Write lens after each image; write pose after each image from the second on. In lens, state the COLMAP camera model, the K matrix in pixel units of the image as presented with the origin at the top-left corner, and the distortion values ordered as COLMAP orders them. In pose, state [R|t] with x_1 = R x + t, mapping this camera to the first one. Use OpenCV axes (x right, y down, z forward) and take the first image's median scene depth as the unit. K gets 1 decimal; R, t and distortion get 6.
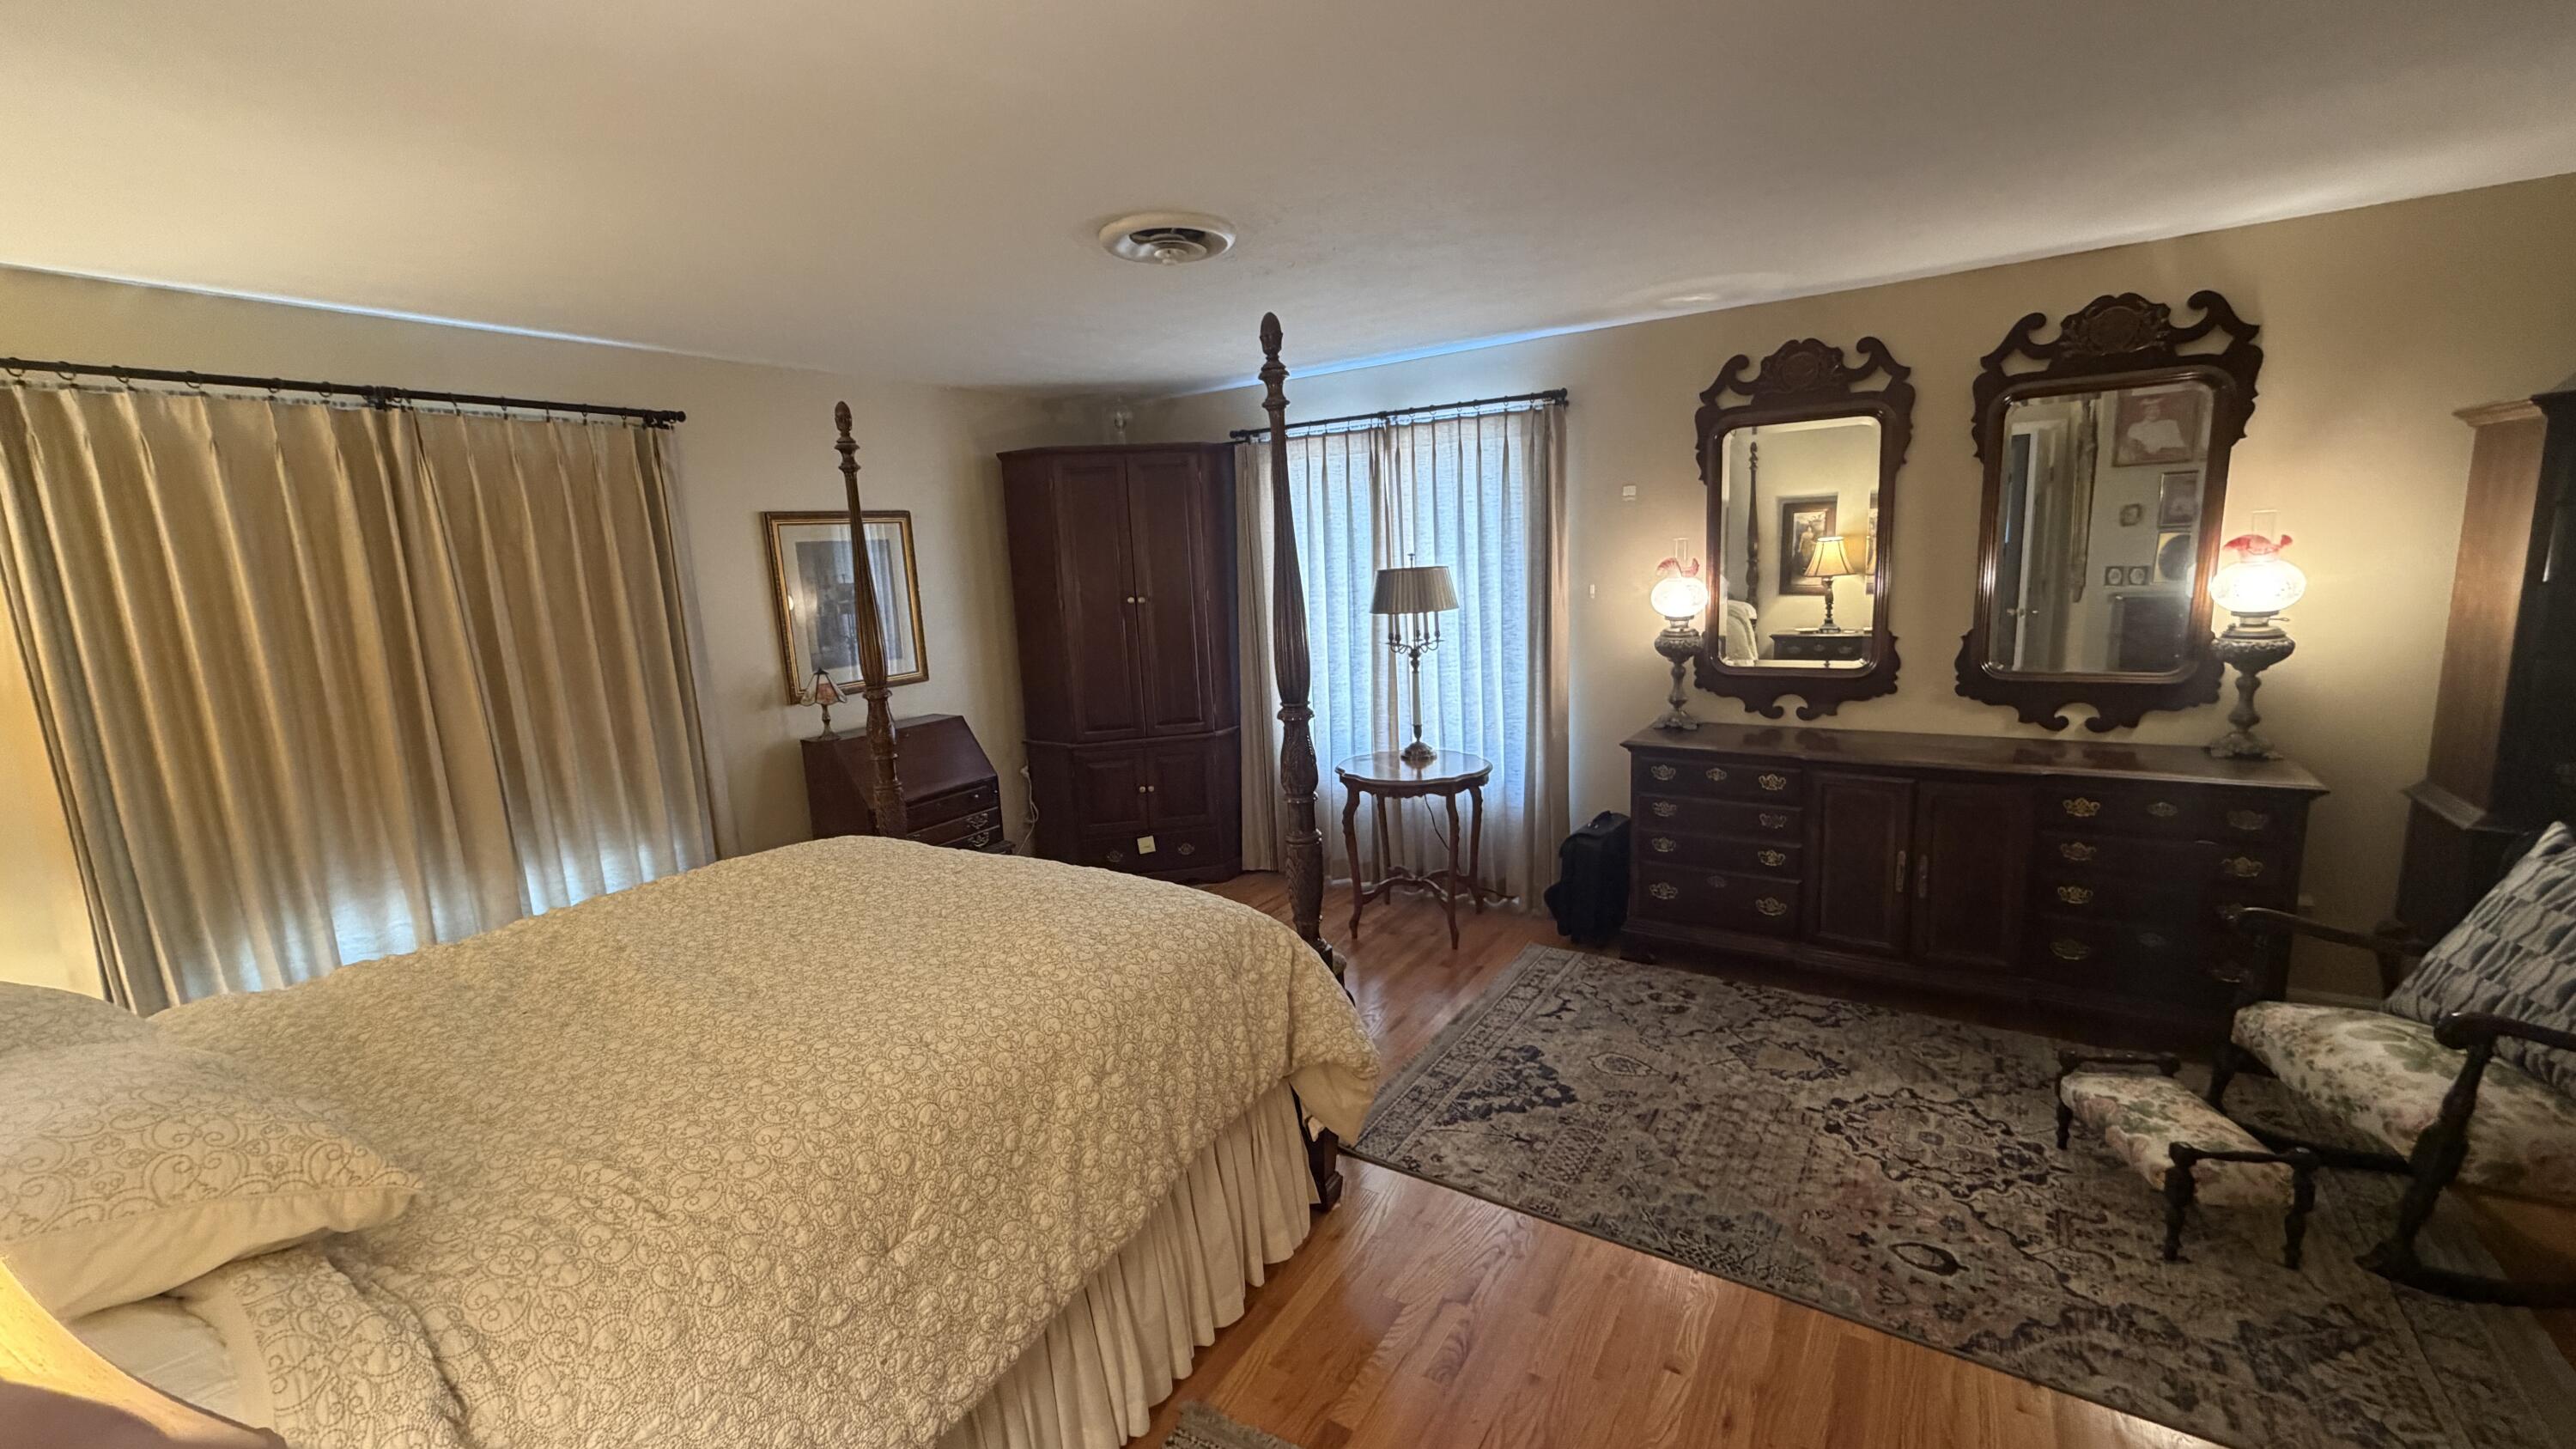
lens RADIAL K [[1016.5, 0, 1282.8], [0, 1016.5, 727.6], [0, 0, 1]] dist [-0.001063, -0.000073]
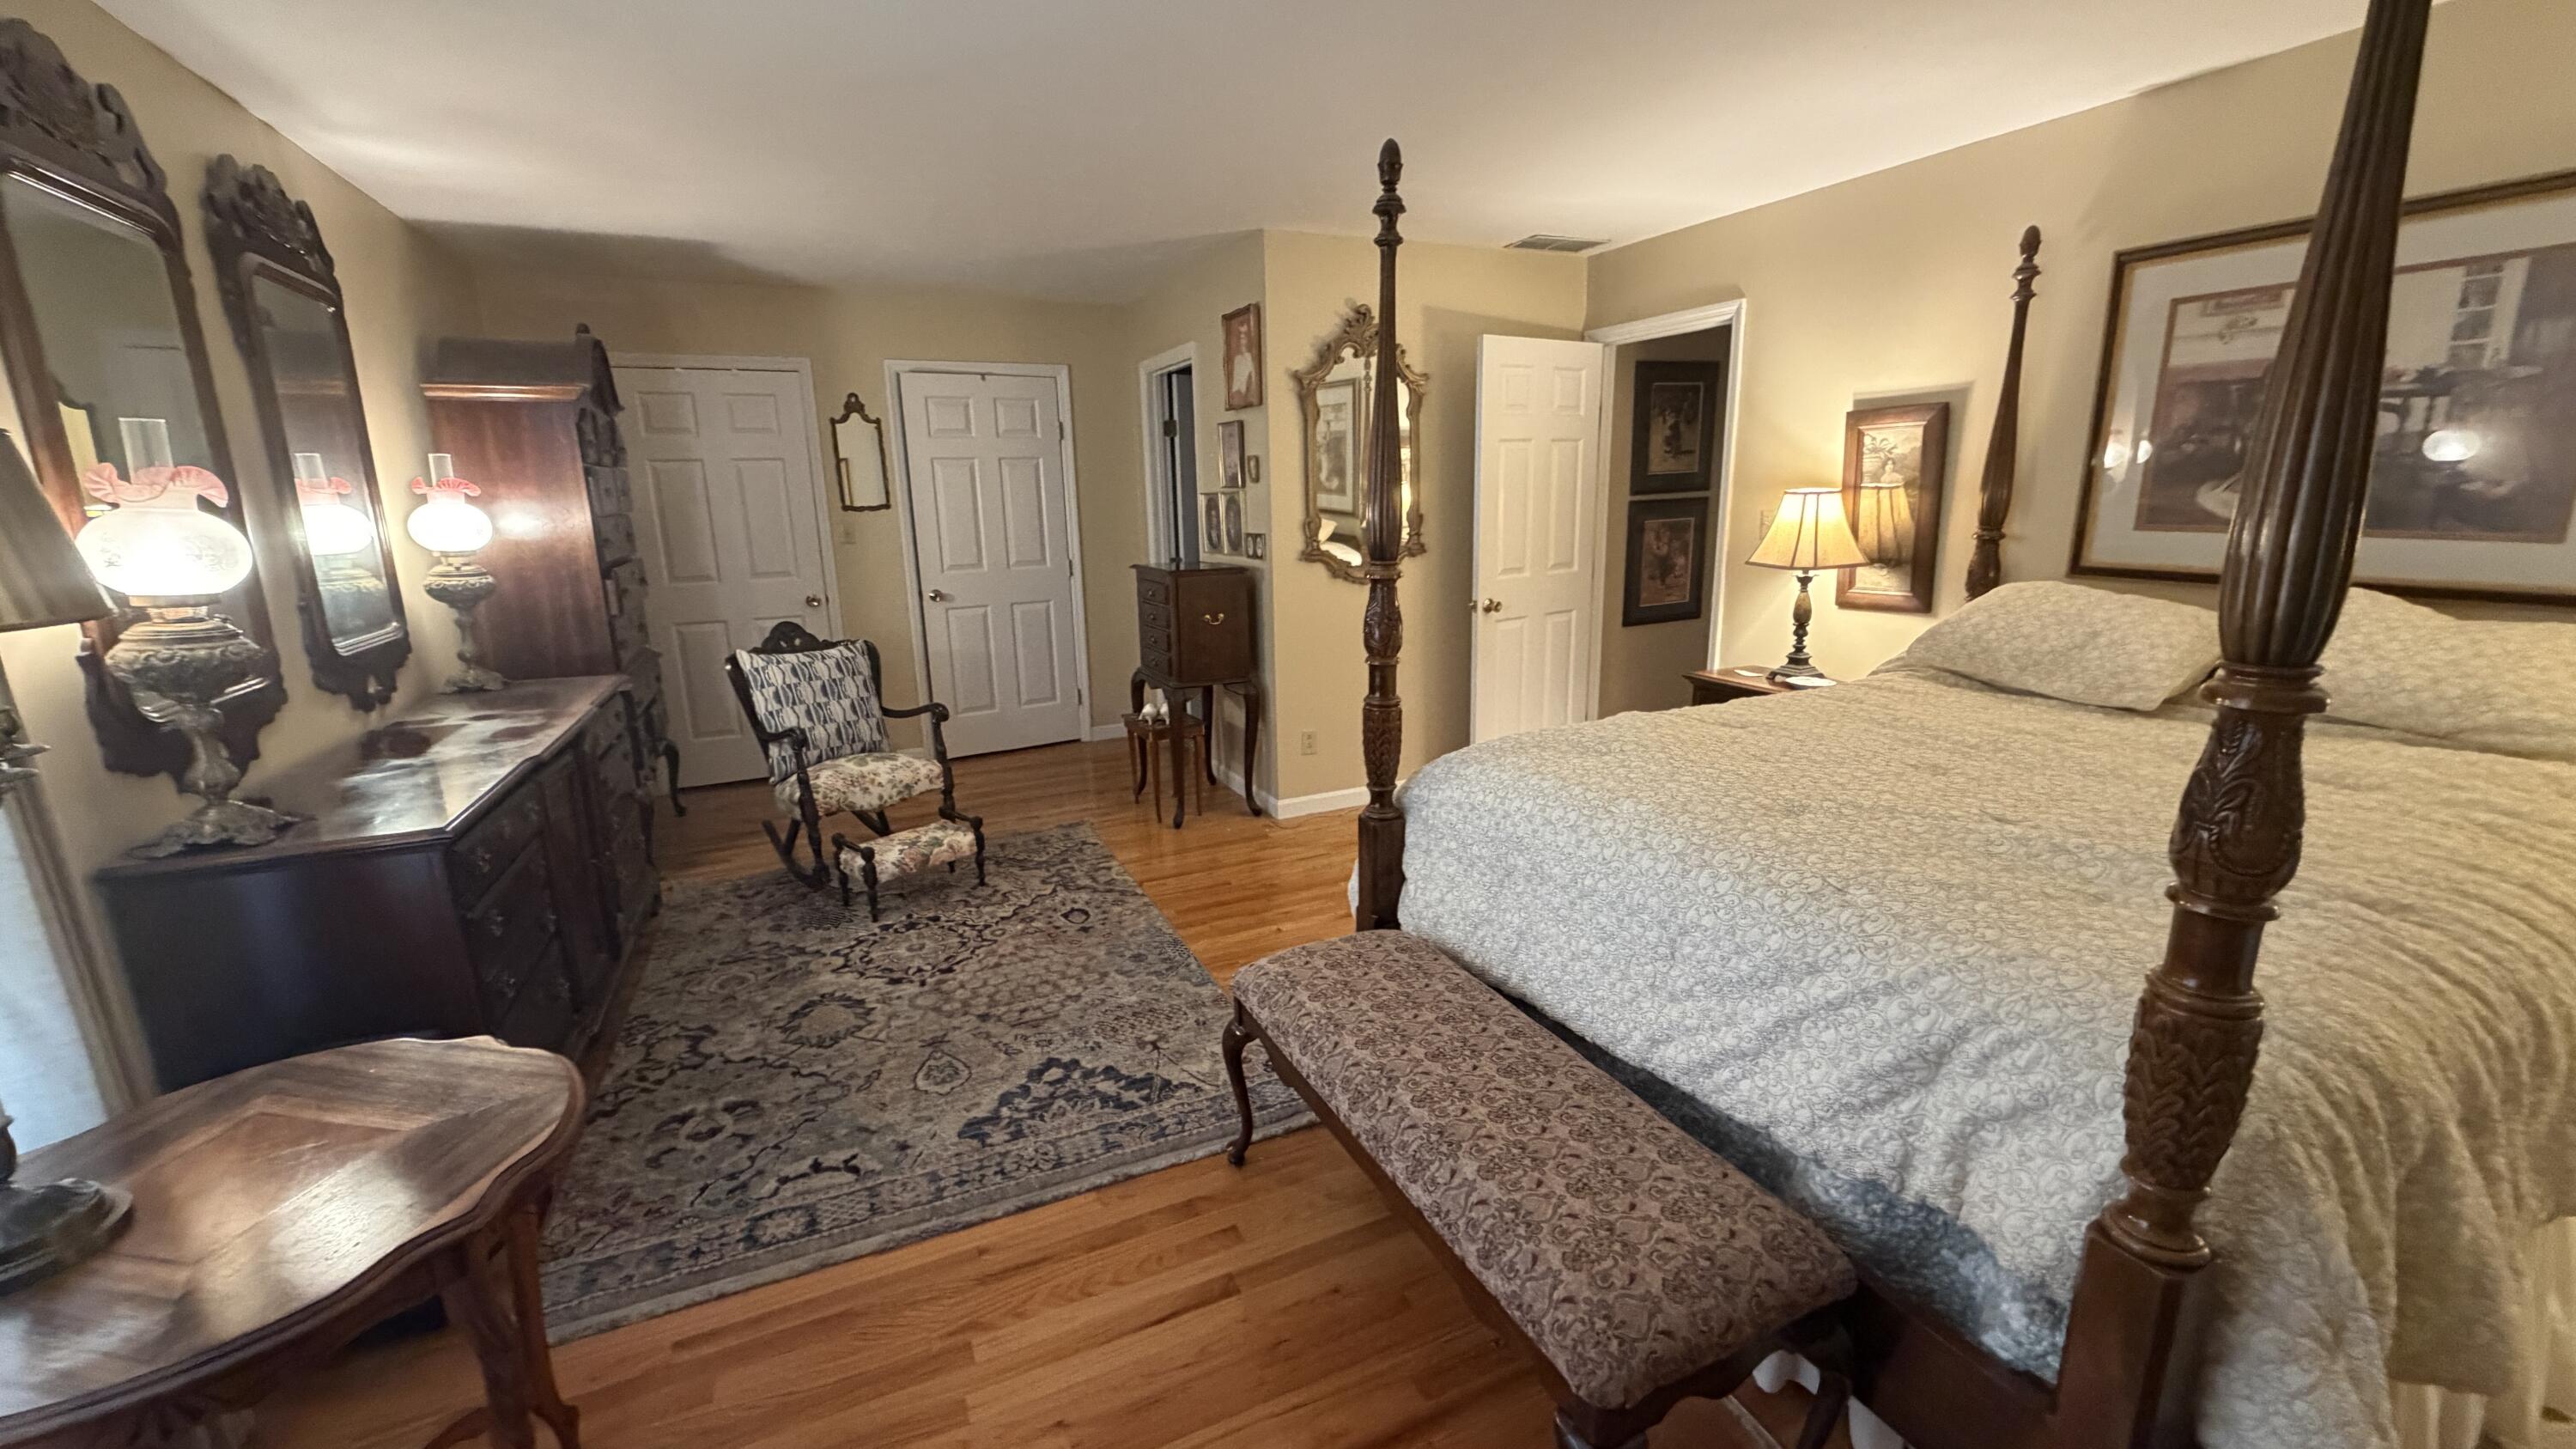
lens RADIAL K [[1016.5, 0, 1279.9], [0, 1016.5, 717.5], [0, 0, 1]] dist [-0.001063, -0.000073]
pose [[-0.839174, -0.055012, 0.541074, -0.344701], [0.155122, 0.929335, 0.335072, -0.179241], [-0.521272, 0.365116, -0.771340, 1.454189]]
